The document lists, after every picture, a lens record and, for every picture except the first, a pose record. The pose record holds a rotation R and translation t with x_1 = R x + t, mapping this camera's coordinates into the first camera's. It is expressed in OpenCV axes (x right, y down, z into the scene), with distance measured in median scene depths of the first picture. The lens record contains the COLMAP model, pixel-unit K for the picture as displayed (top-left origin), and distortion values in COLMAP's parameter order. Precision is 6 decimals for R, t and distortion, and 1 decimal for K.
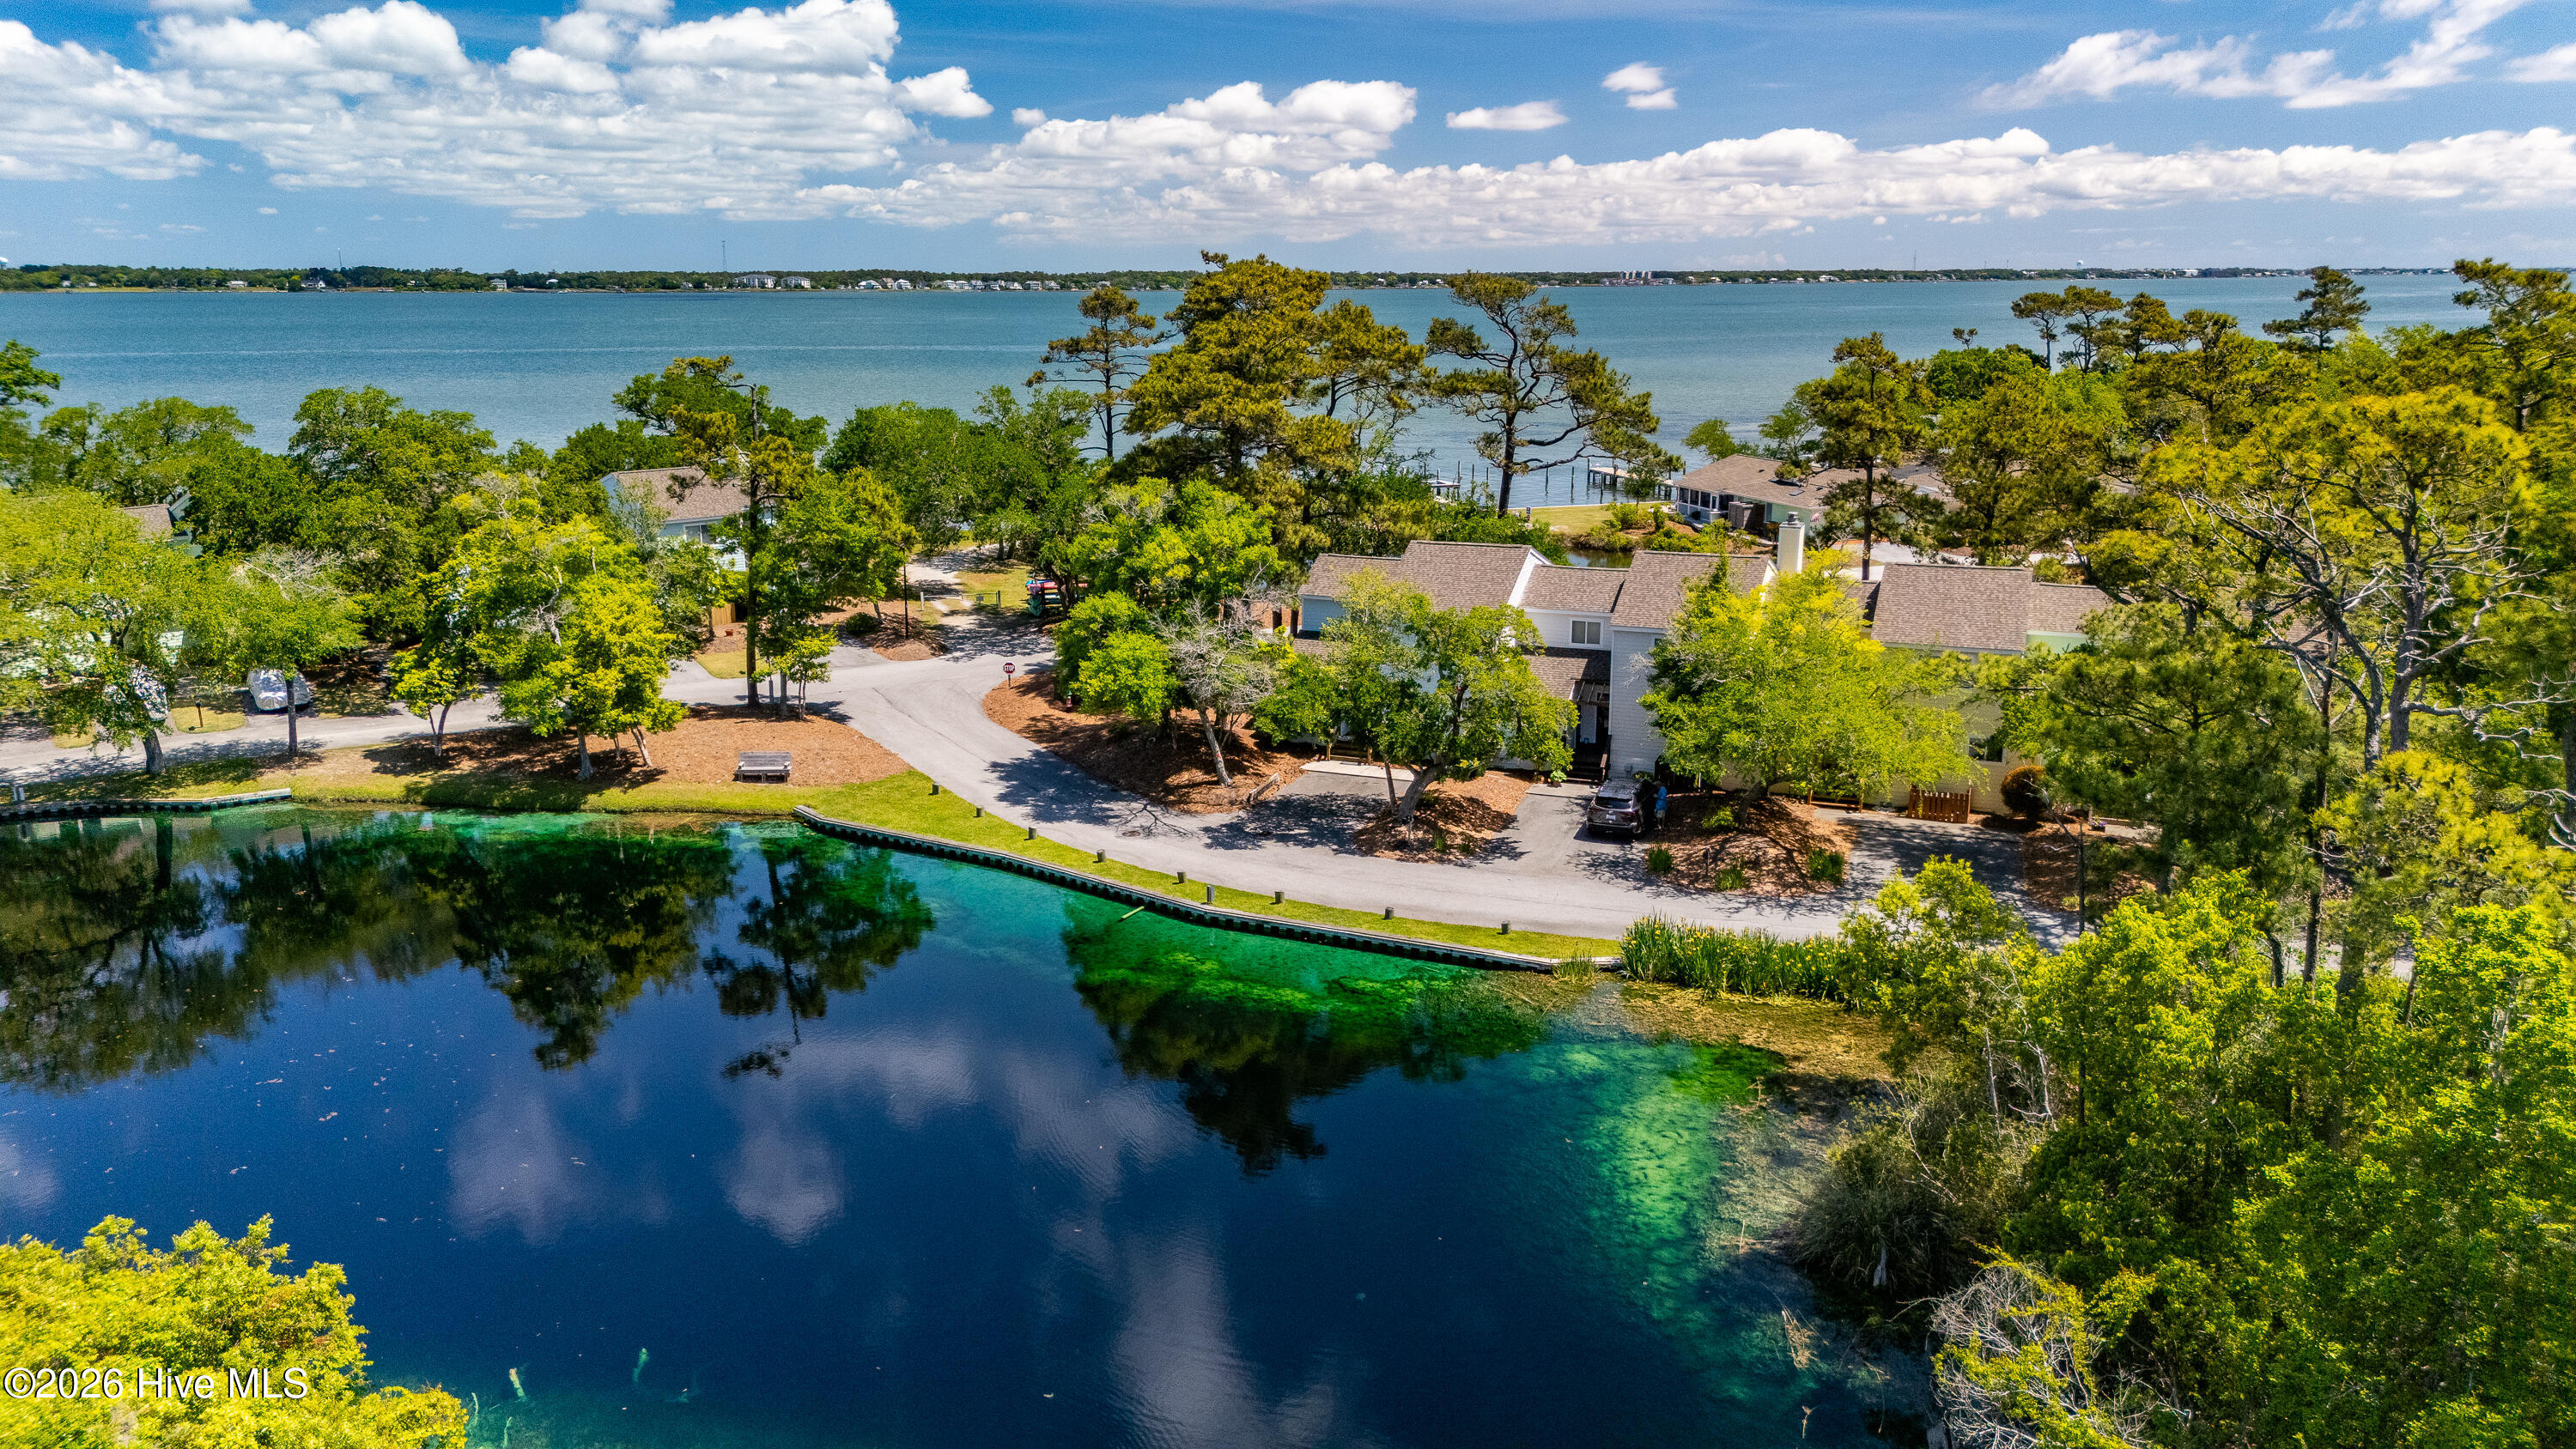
lens RADIAL K [[1884.9, 0, 1288.0], [0, 1884.9, 724.5], [0, 0, 1]] dist [0.097879, -0.114031]
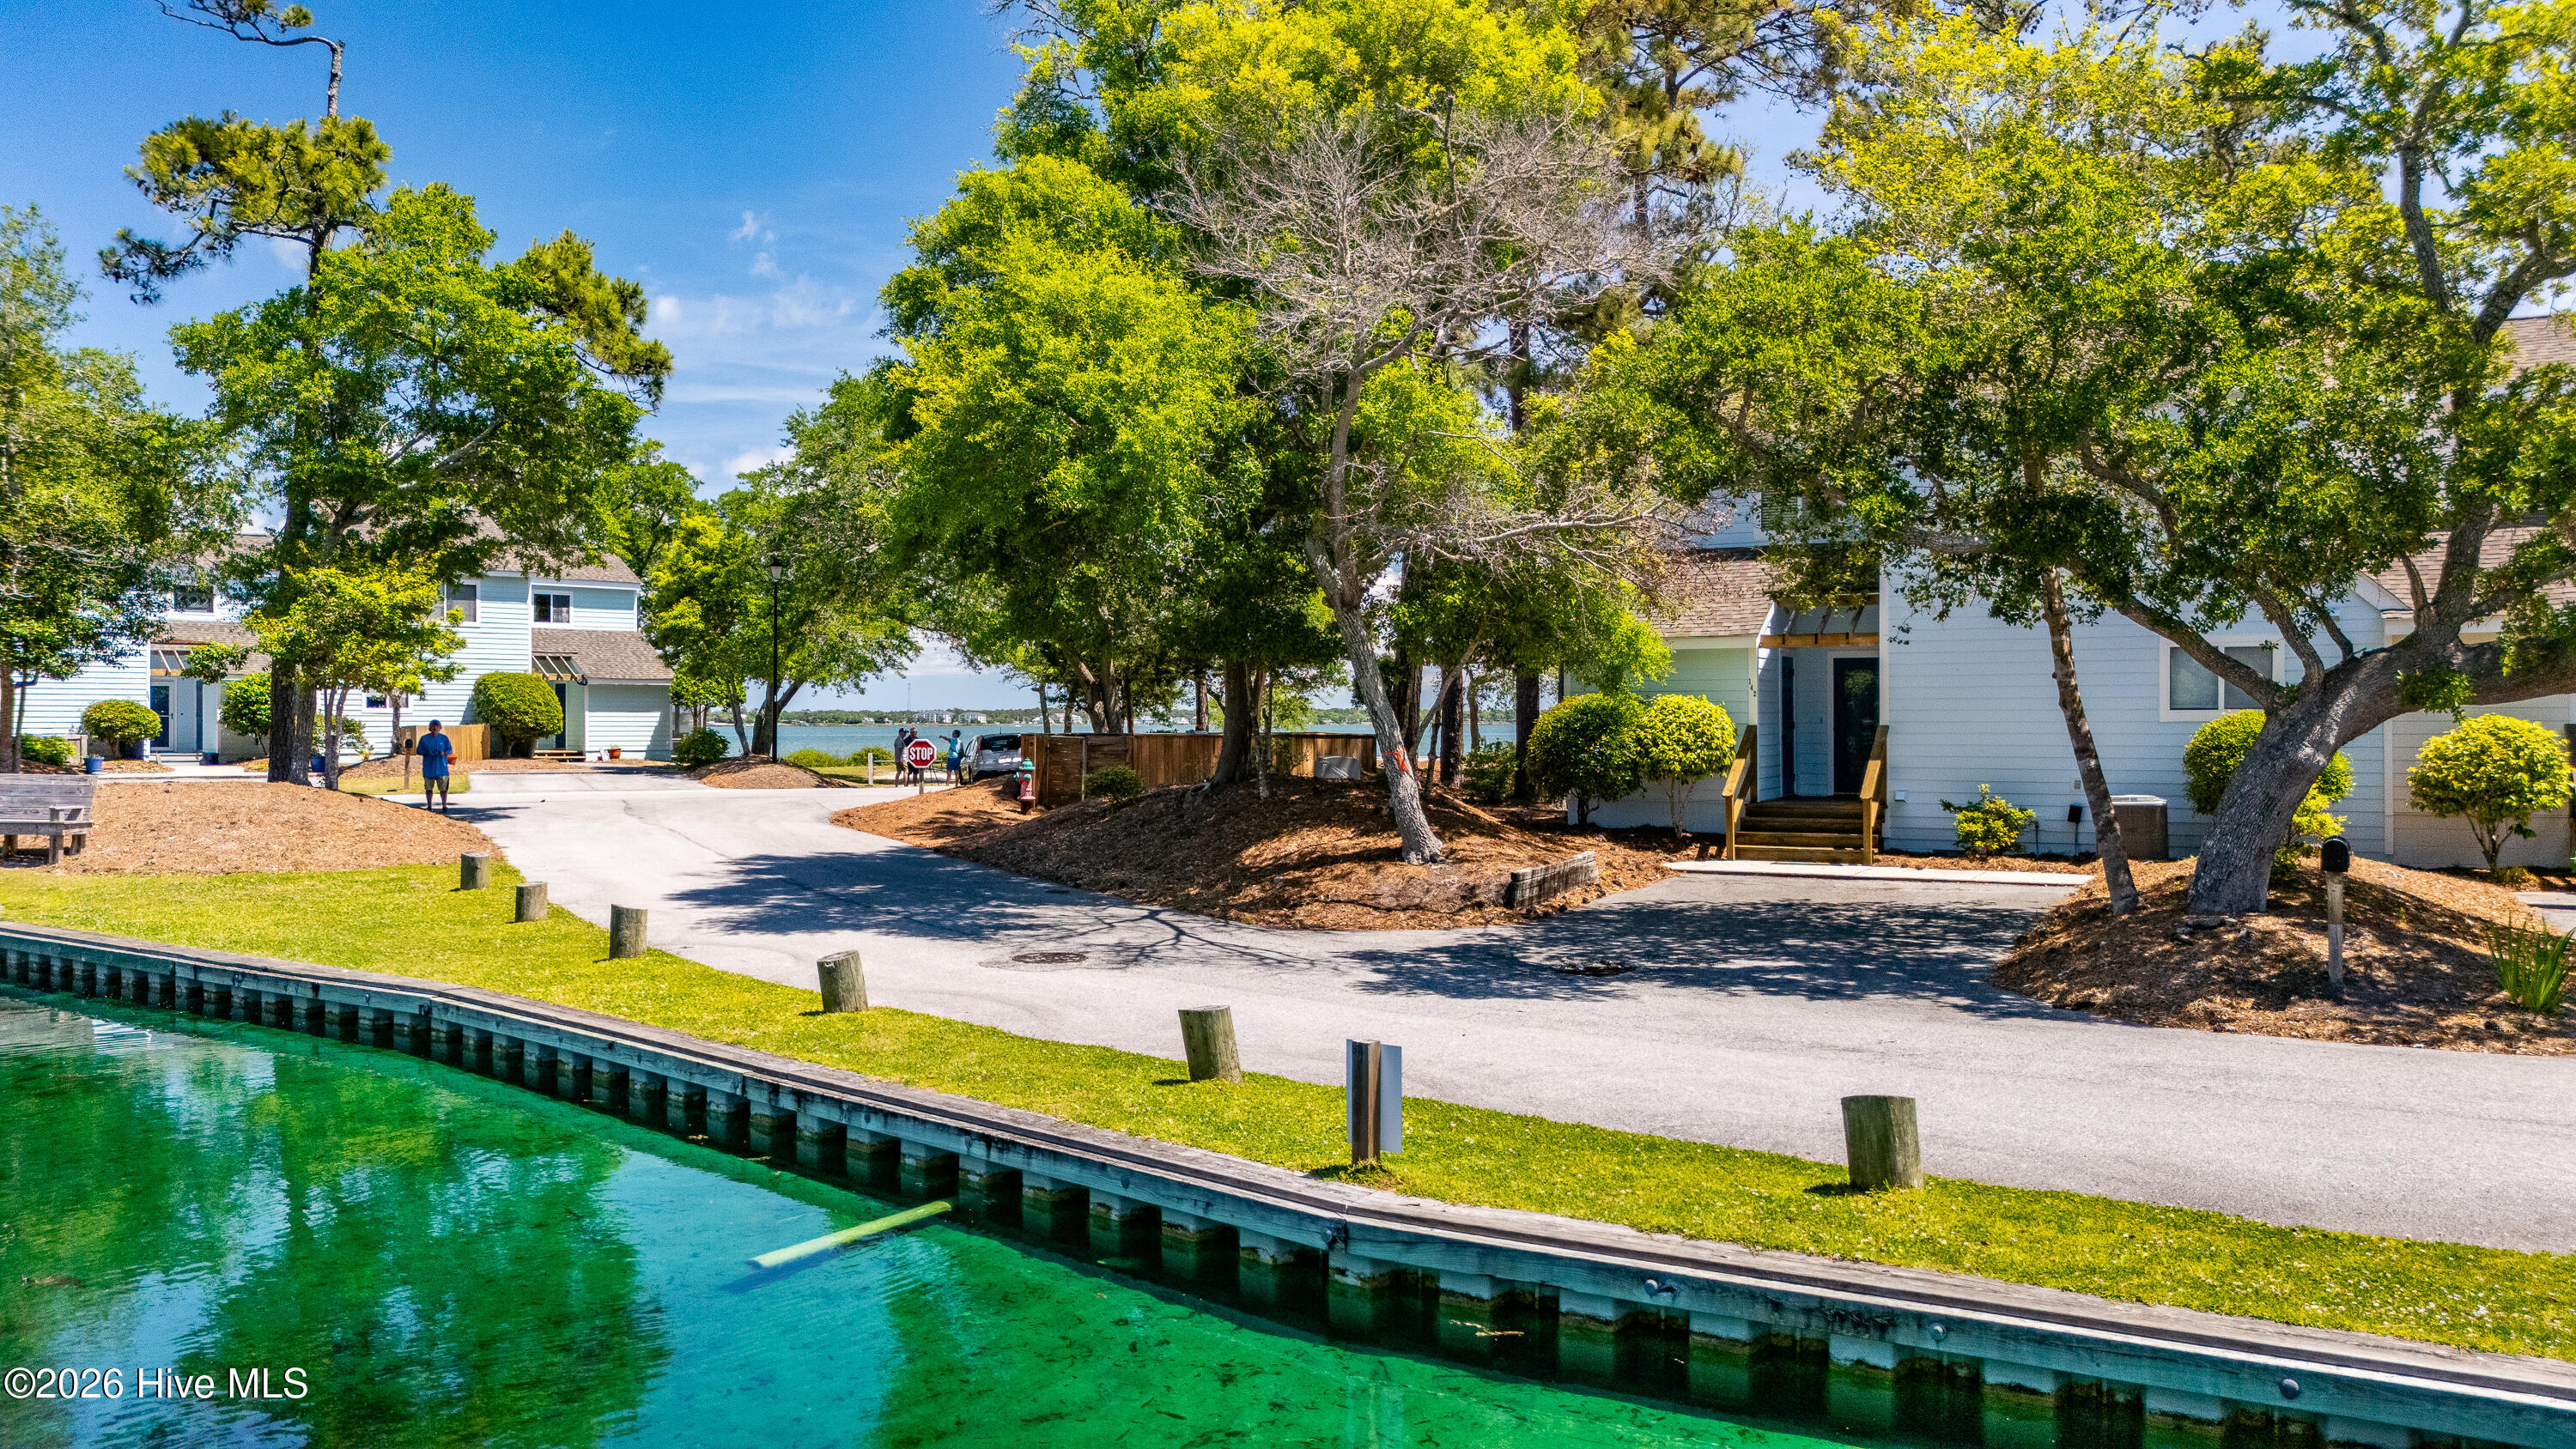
lens RADIAL K [[1884.9, 0, 1288.0], [0, 1884.9, 724.5], [0, 0, 1]] dist [0.097879, -0.114031]
pose [[0.996228, 0.000622, -0.086767, -0.029442], [-0.019996, 0.974705, -0.222597, 0.078337], [0.084433, 0.223493, 0.971042, 0.721546]]
